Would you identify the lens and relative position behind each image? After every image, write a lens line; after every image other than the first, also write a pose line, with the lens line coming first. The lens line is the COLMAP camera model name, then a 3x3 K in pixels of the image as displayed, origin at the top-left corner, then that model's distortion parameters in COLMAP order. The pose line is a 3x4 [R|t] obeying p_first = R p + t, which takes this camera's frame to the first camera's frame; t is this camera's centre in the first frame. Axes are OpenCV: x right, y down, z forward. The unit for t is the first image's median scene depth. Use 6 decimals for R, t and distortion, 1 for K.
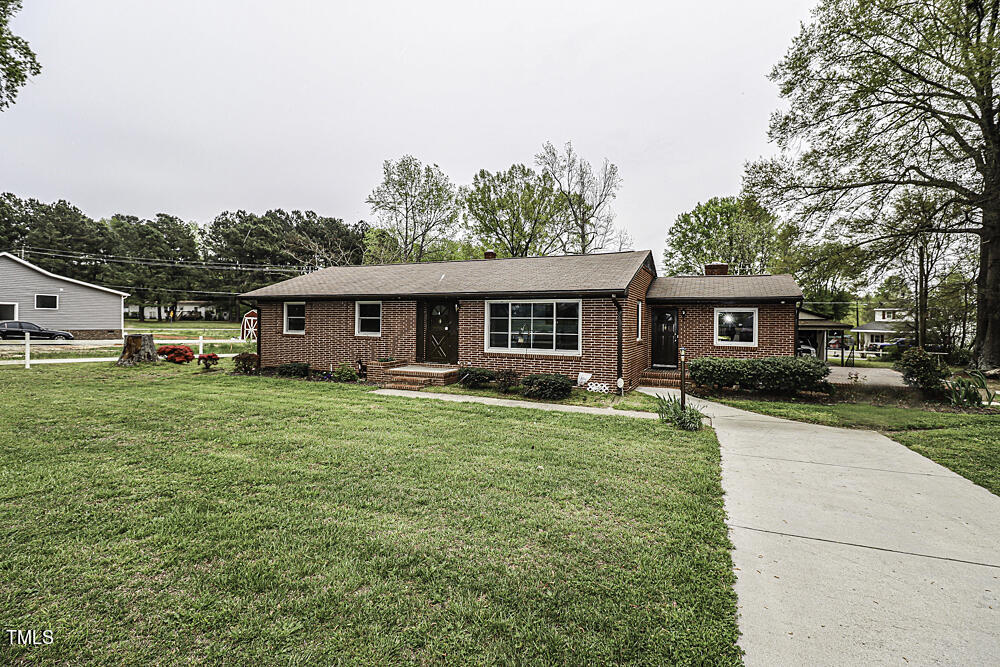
lens RADIAL K [[463.8, 0, 506.7], [0, 463.8, 322.8], [0, 0, 1]] dist [0.004391, -0.014695]
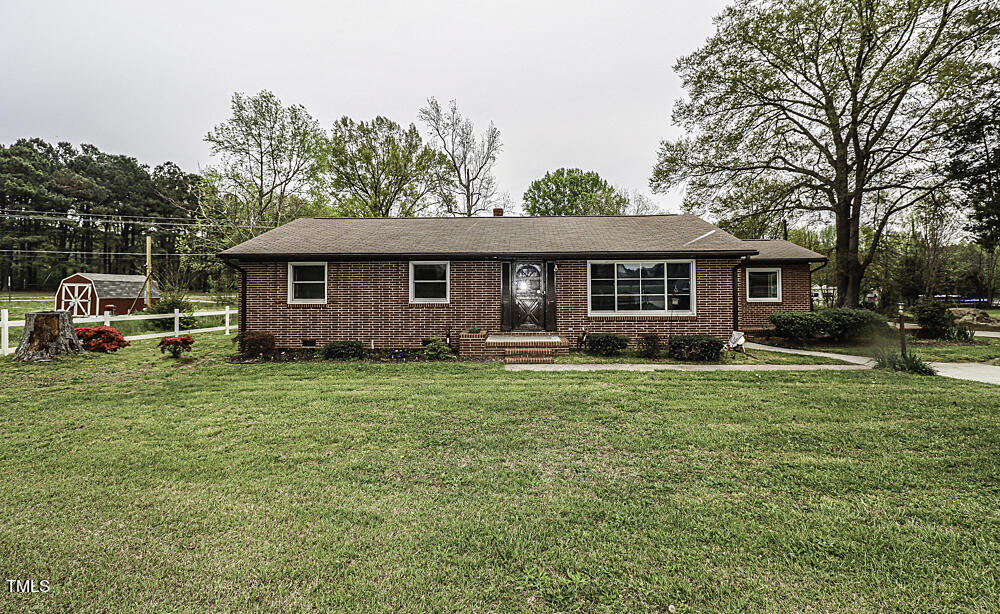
lens RADIAL K [[467.4, 0, 507.9], [0, 467.4, 280.5], [0, 0, 1]] dist [-0.015673, -0.001166]
pose [[0.922182, -0.012427, 0.386556, -0.264437], [0.015632, 0.999865, -0.005150, -0.002921], [-0.386440, 0.010792, 0.922252, 0.094597]]
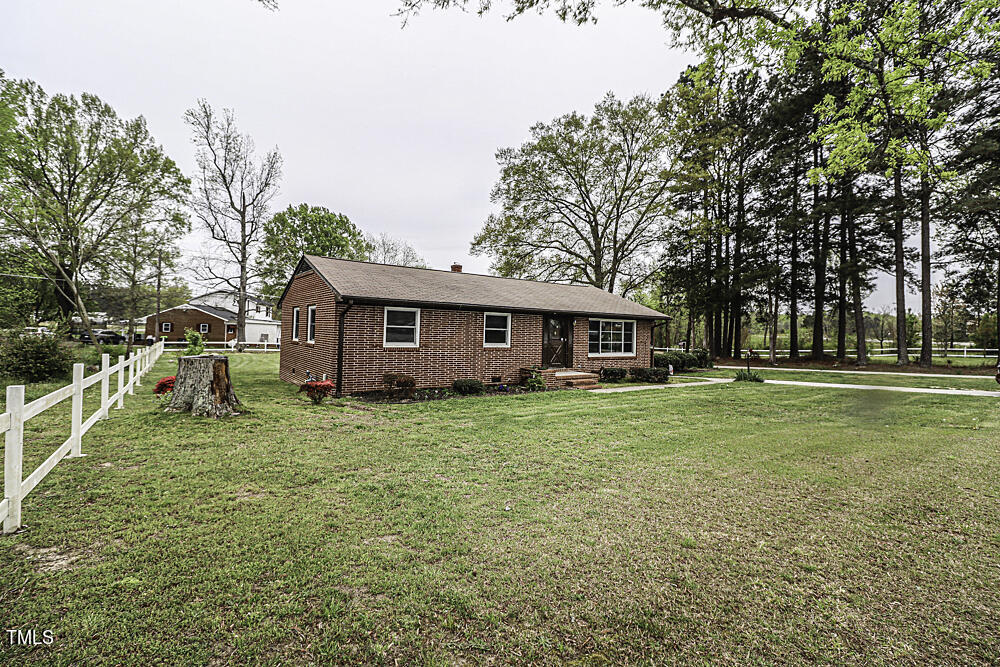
lens RADIAL K [[467.5, 0, 509.8], [0, 467.5, 322.8], [0, 0, 1]] dist [0.002645, -0.014336]
pose [[0.486774, 0.018642, 0.873329, -0.636235], [-0.019453, 0.999756, -0.010498, -0.007831], [-0.873311, -0.011879, 0.487018, 0.257152]]
